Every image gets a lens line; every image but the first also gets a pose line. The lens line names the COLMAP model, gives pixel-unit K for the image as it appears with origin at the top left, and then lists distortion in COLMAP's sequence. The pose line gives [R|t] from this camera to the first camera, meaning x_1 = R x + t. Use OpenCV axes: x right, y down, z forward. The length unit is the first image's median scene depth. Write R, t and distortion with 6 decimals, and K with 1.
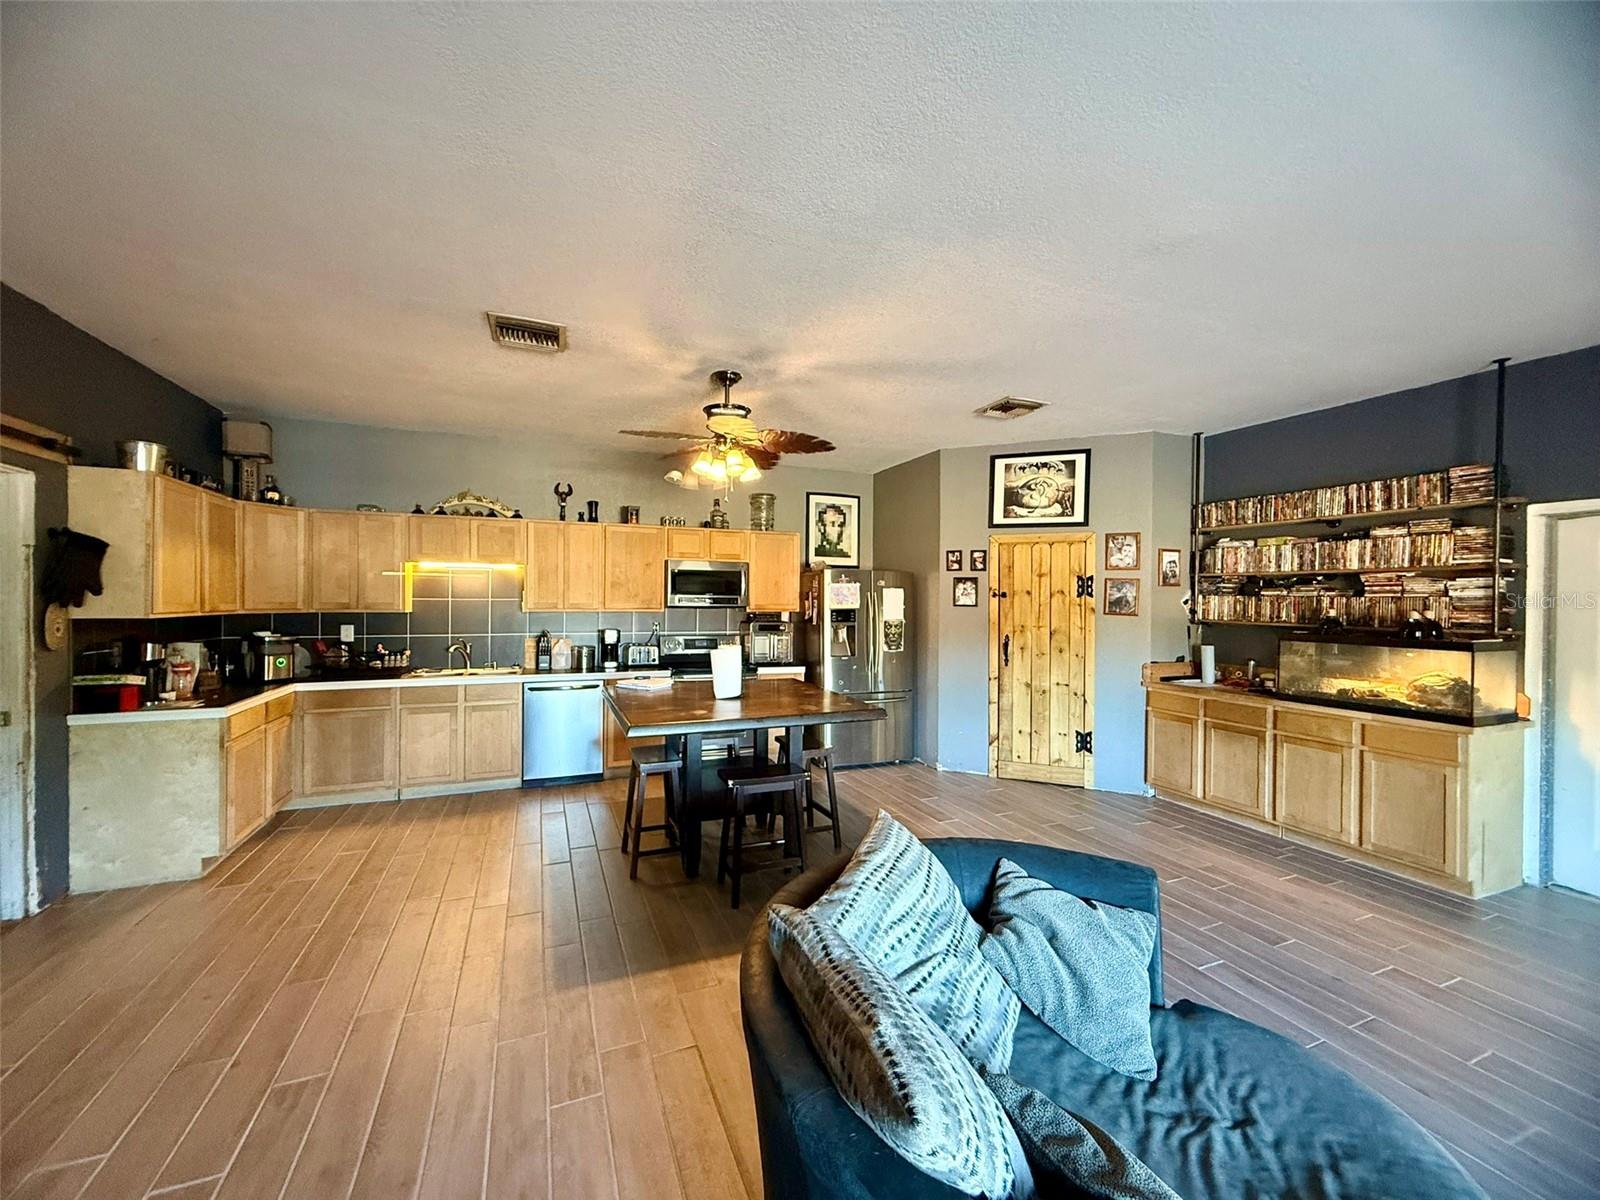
lens RADIAL K [[635.9, 0, 793.8], [0, 635.9, 601.0], [0, 0, 1]] dist [0.000612, -0.000065]
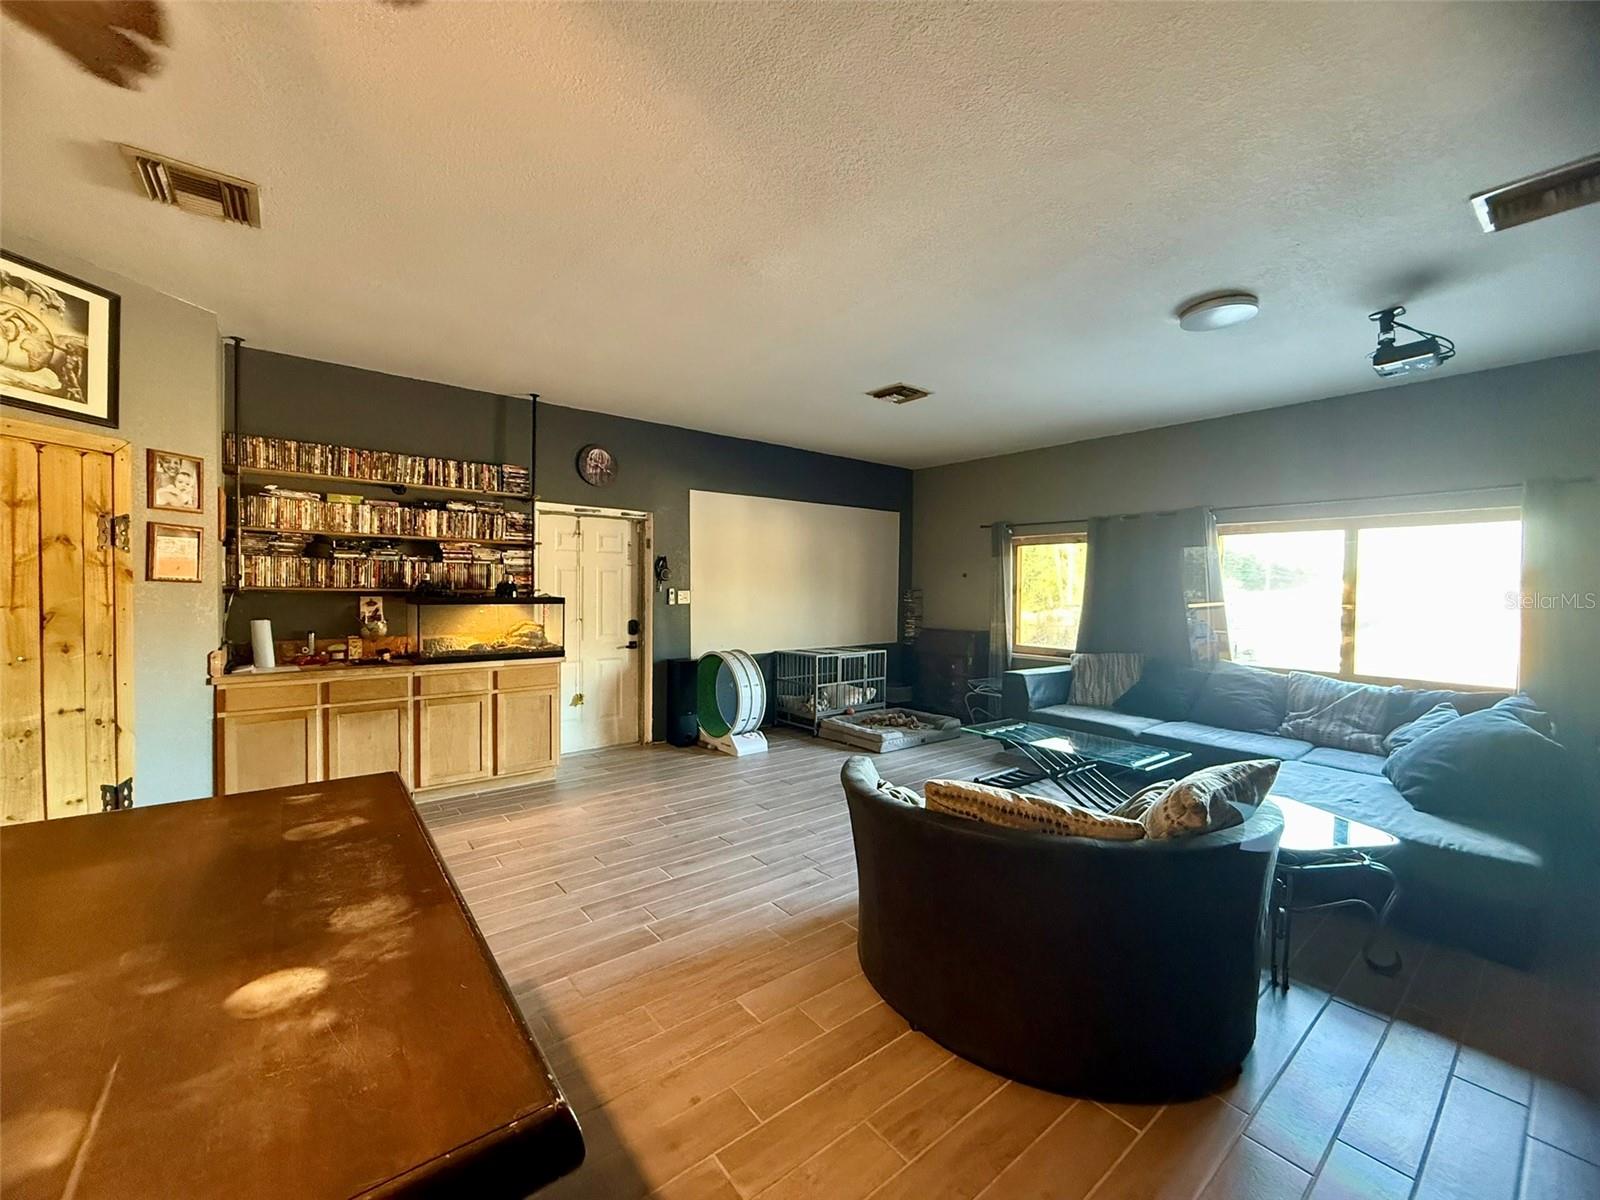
lens RADIAL K [[635.9, 0, 794.5], [0, 635.9, 600.0], [0, 0, 1]] dist [0.000612, -0.000065]
pose [[-0.278494, -0.032745, 0.959880, -0.280159], [-0.009646, 0.999464, 0.031297, 0.014683], [-0.960390, -0.000543, -0.278660, 0.586727]]
